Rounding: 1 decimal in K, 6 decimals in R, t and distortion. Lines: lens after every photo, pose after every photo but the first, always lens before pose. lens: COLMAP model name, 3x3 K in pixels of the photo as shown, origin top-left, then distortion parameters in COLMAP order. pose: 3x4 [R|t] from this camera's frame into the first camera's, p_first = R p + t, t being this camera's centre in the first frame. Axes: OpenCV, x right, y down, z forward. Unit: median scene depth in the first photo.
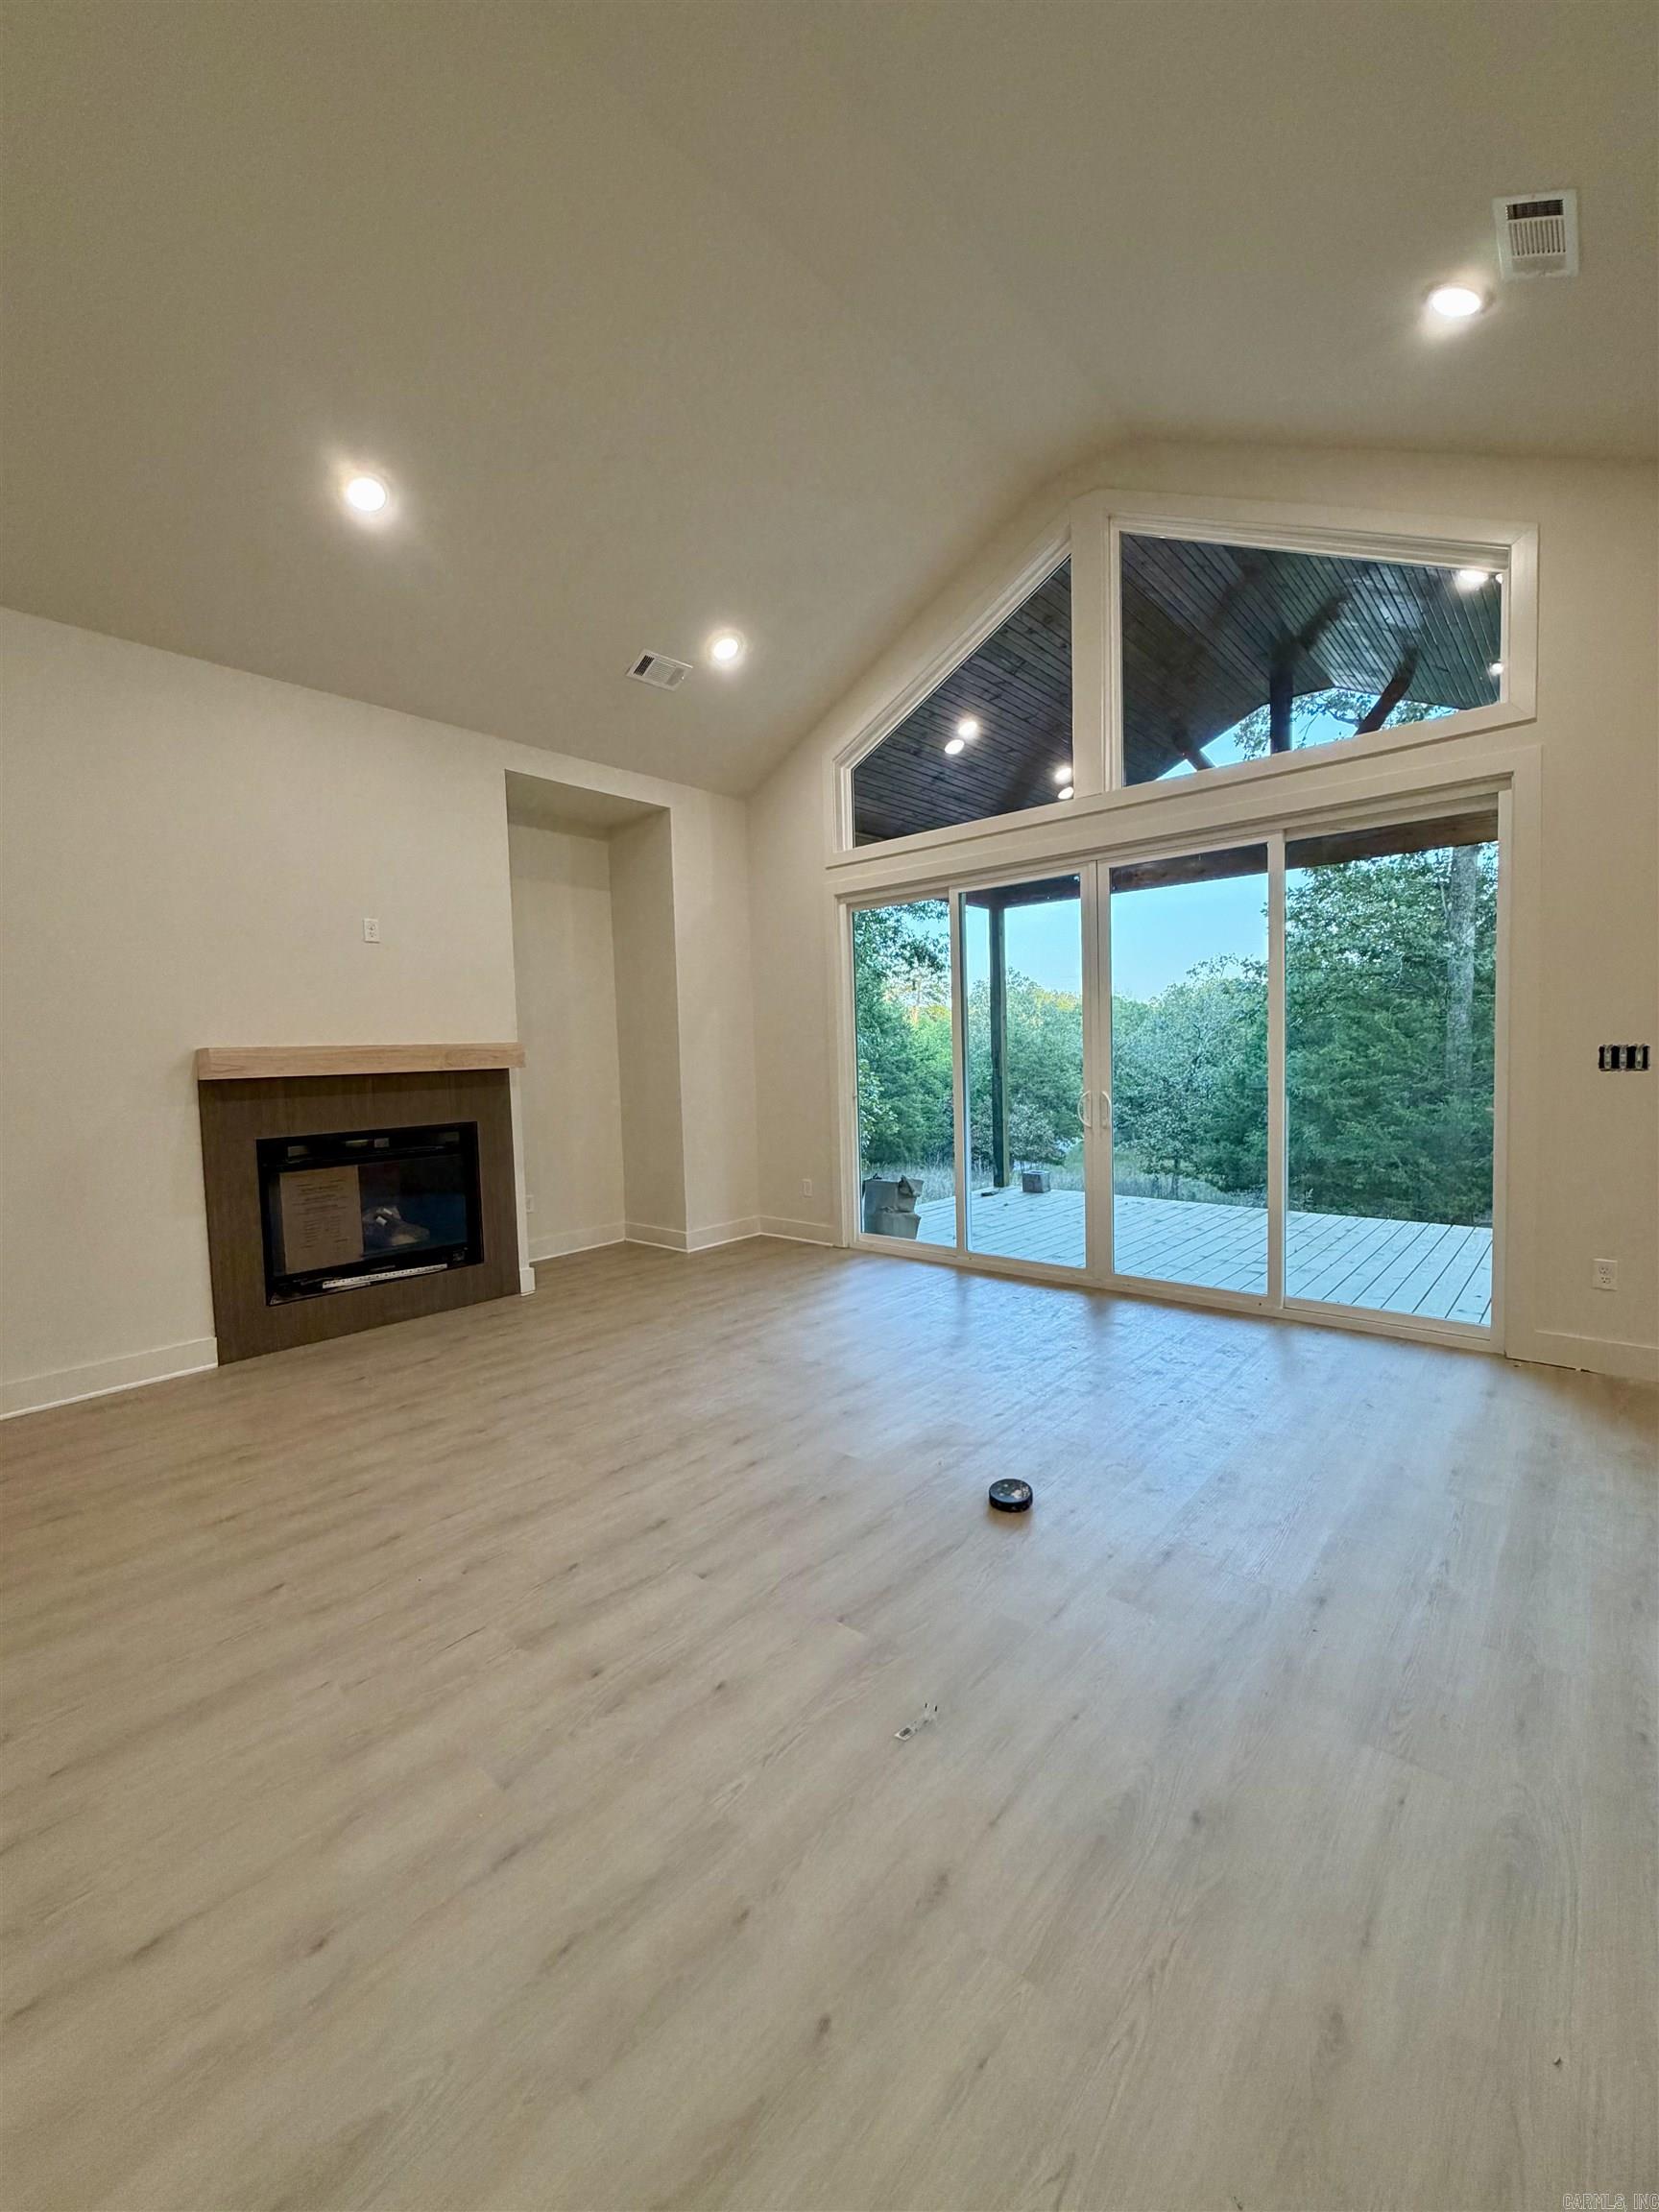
lens RADIAL K [[885.2, 0, 827.7], [0, 885.2, 1108.0], [0, 0, 1]] dist [0.000892, -0.000518]
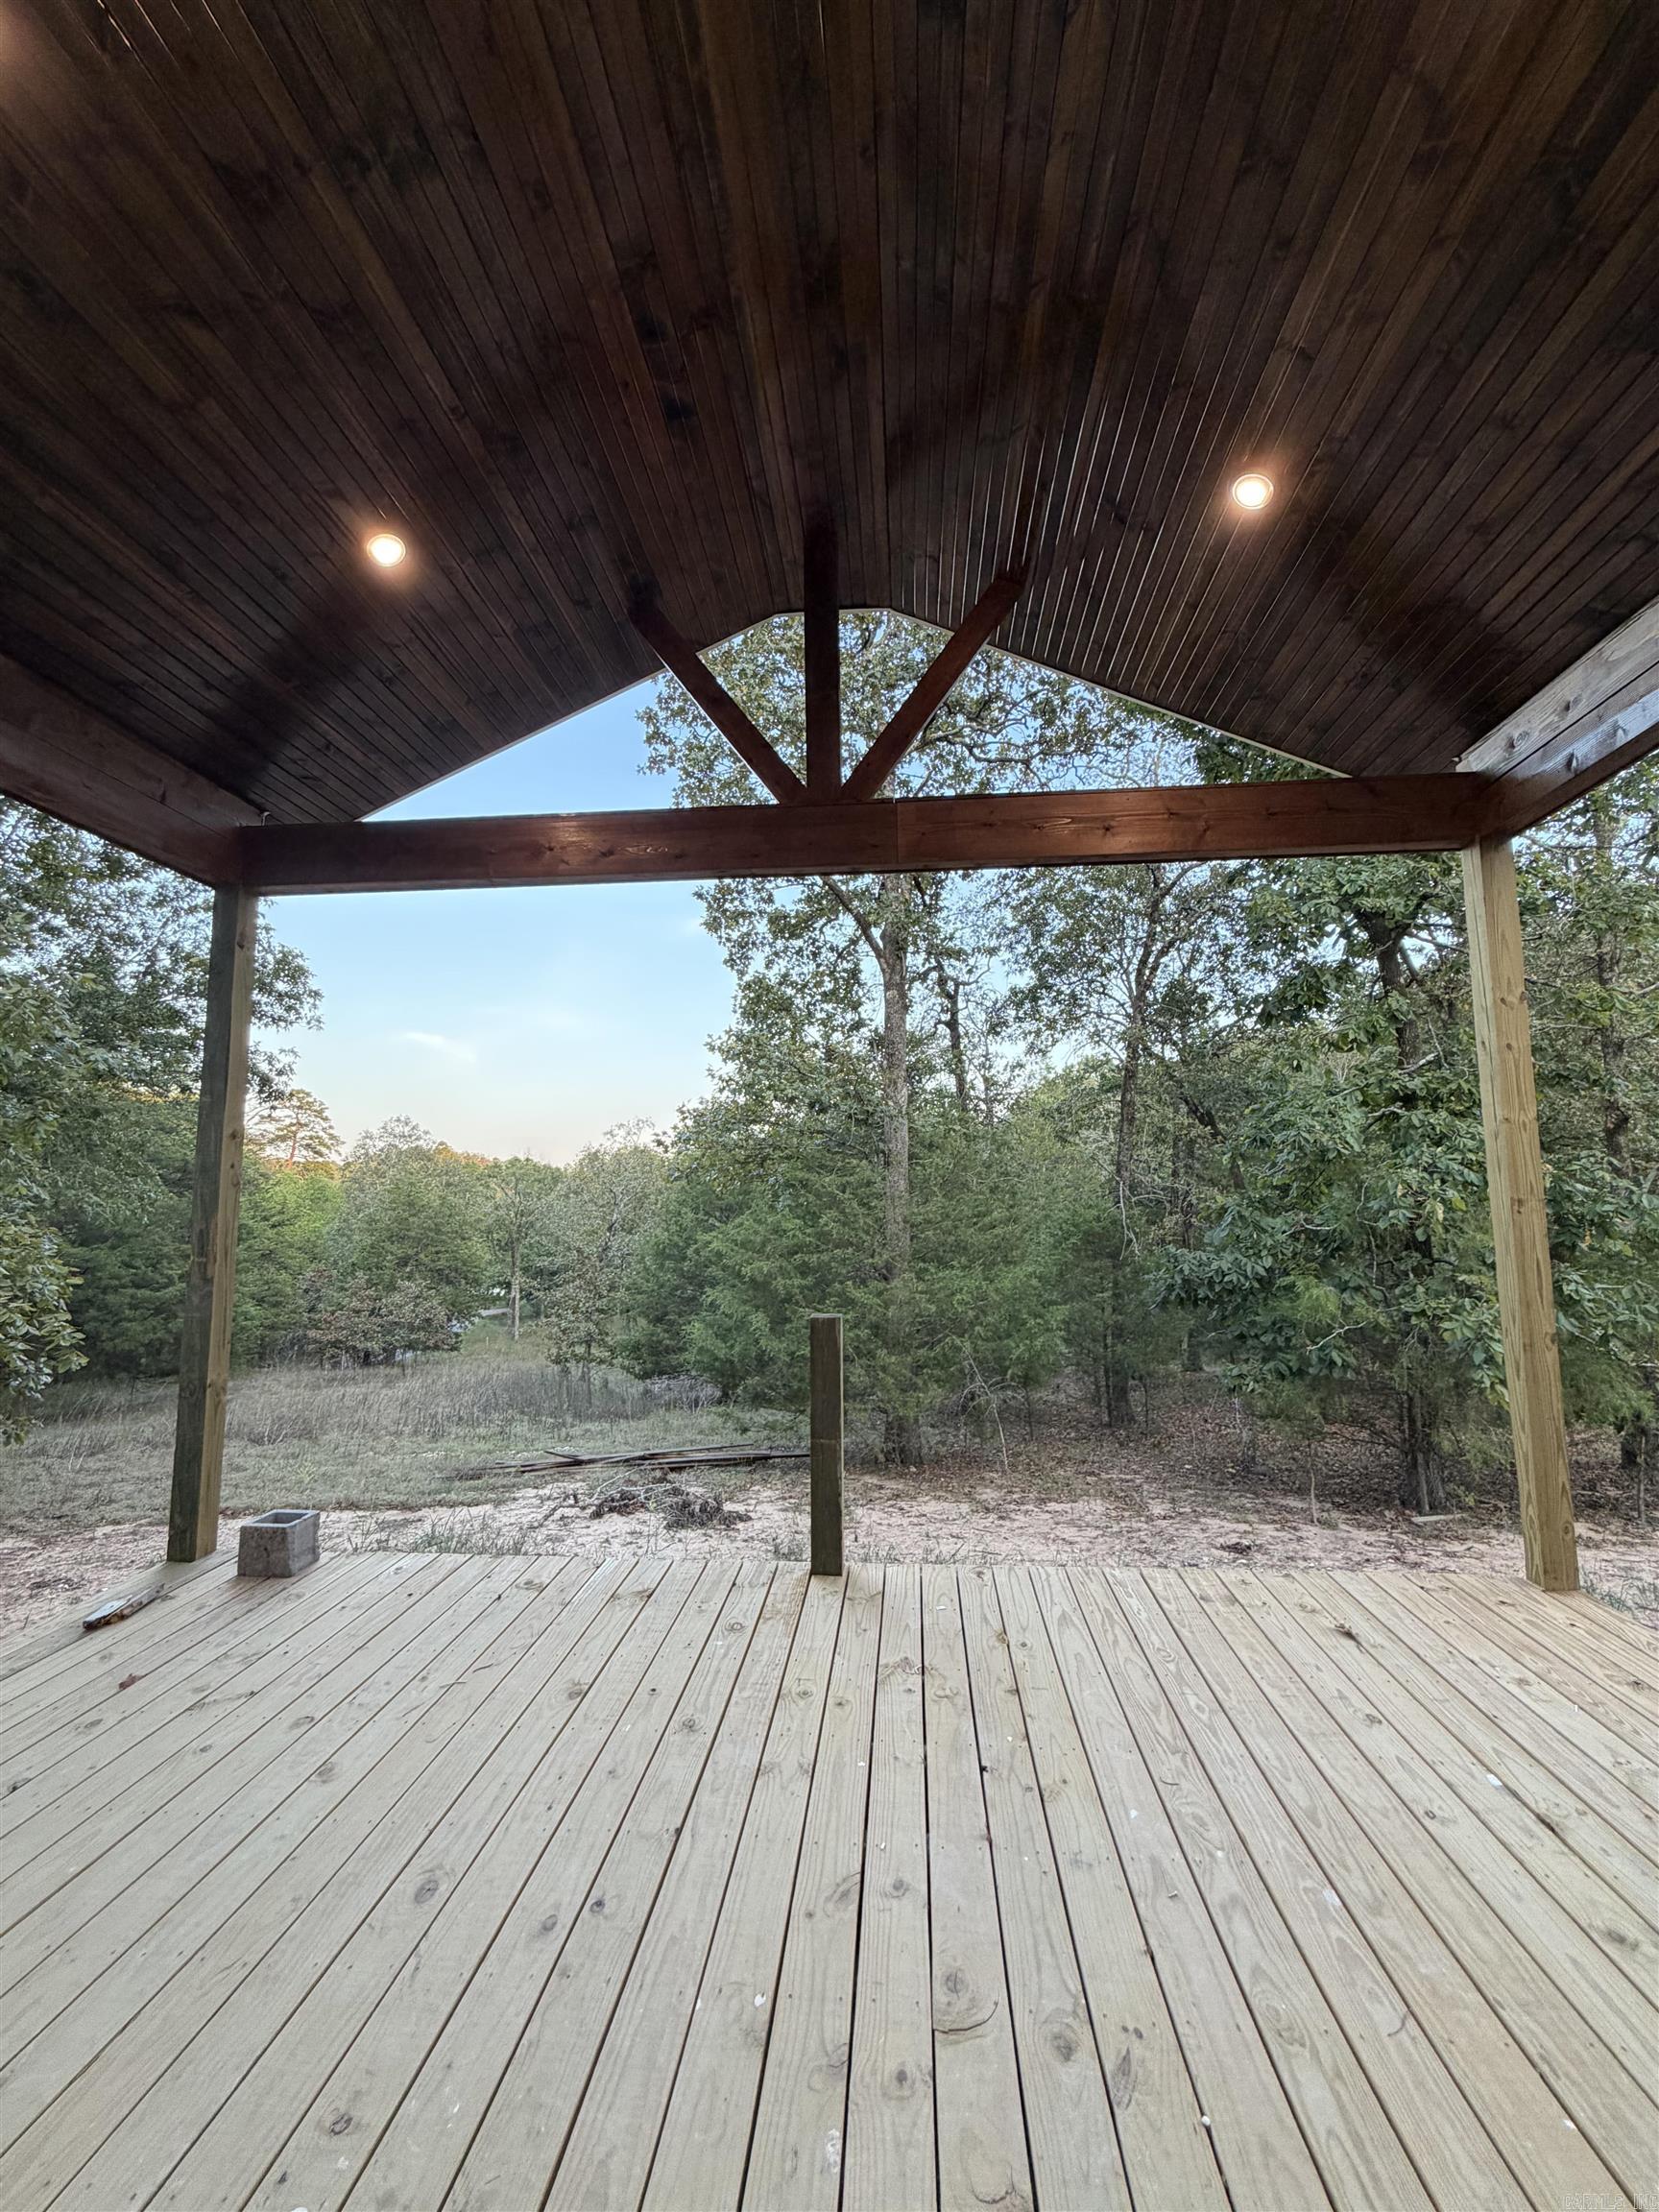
lens RADIAL K [[885.2, 0, 828.7], [0, 885.2, 1091.5], [0, 0, 1]] dist [0.000892, -0.000518]
pose [[0.803064, 0.094172, 0.588405, 0.051587], [0.027408, 0.980551, -0.194340, -0.009422], [-0.595263, 0.172195, 0.784864, 0.144350]]
